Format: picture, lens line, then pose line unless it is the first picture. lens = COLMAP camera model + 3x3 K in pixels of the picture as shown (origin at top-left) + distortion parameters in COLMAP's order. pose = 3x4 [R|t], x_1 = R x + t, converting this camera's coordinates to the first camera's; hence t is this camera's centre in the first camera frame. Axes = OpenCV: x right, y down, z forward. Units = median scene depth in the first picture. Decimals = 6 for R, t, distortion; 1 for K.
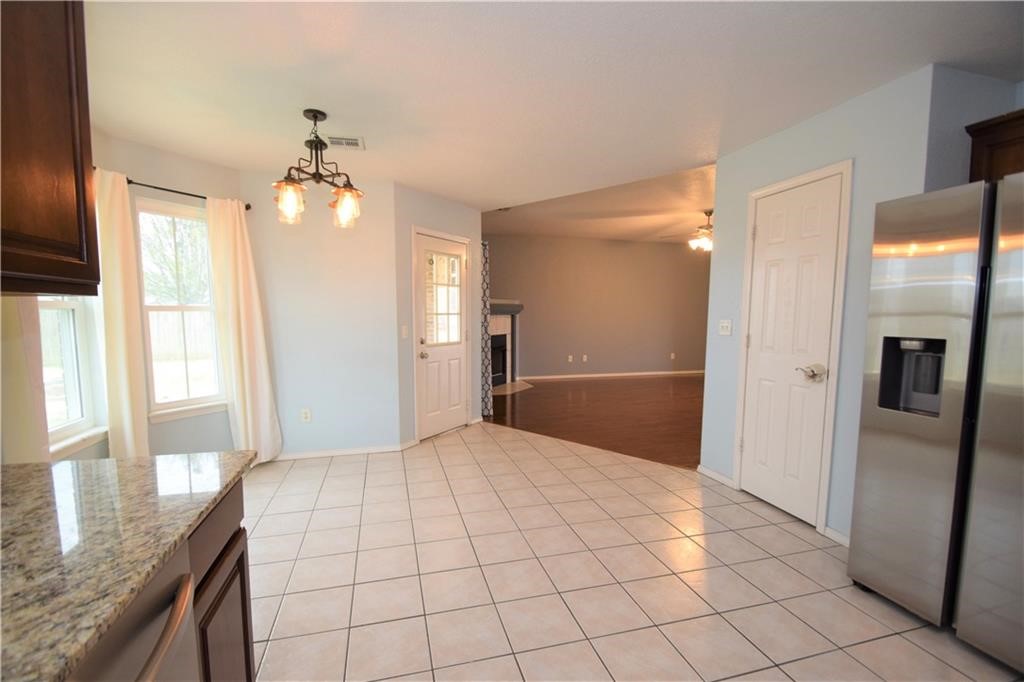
lens RADIAL K [[452.0, 0, 501.8], [0, 452.0, 354.0], [0, 0, 1]] dist [-0.002205, -0.000644]
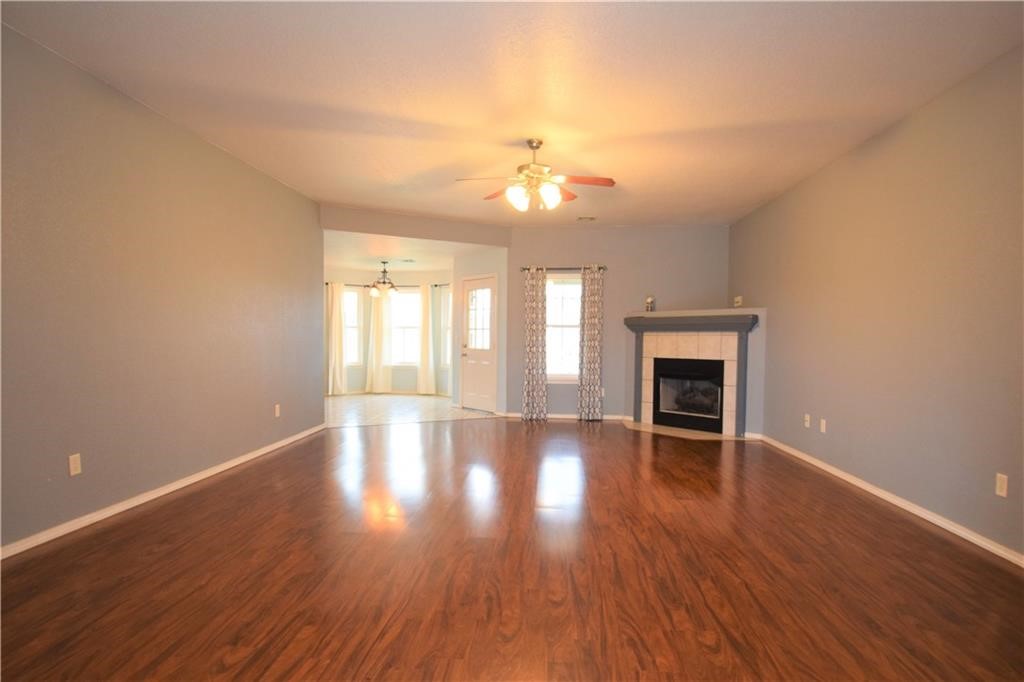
lens RADIAL K [[554.6, 0, 504.3], [0, 554.6, 350.6], [0, 0, 1]] dist [-0.014674, -0.001104]
pose [[-0.335197, 0.017263, -0.941990, 0.887581], [-0.096852, 0.993904, 0.052679, -0.069913], [0.937157, 0.108892, -0.331481, 0.964671]]
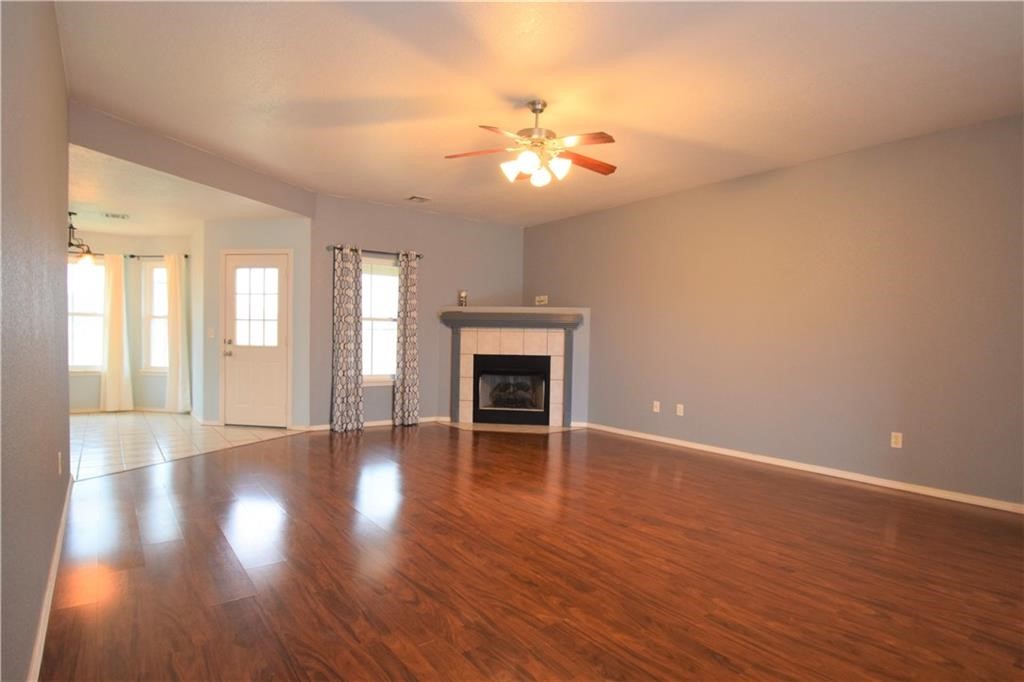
lens RADIAL K [[554.6, 0, 504.3], [0, 554.6, 350.6], [0, 0, 1]] dist [-0.014674, -0.001104]
pose [[0.360169, 0.025718, -0.932533, 0.790363], [-0.103602, 0.994539, -0.012585, -0.033887], [0.927117, 0.101145, 0.360867, 0.619960]]
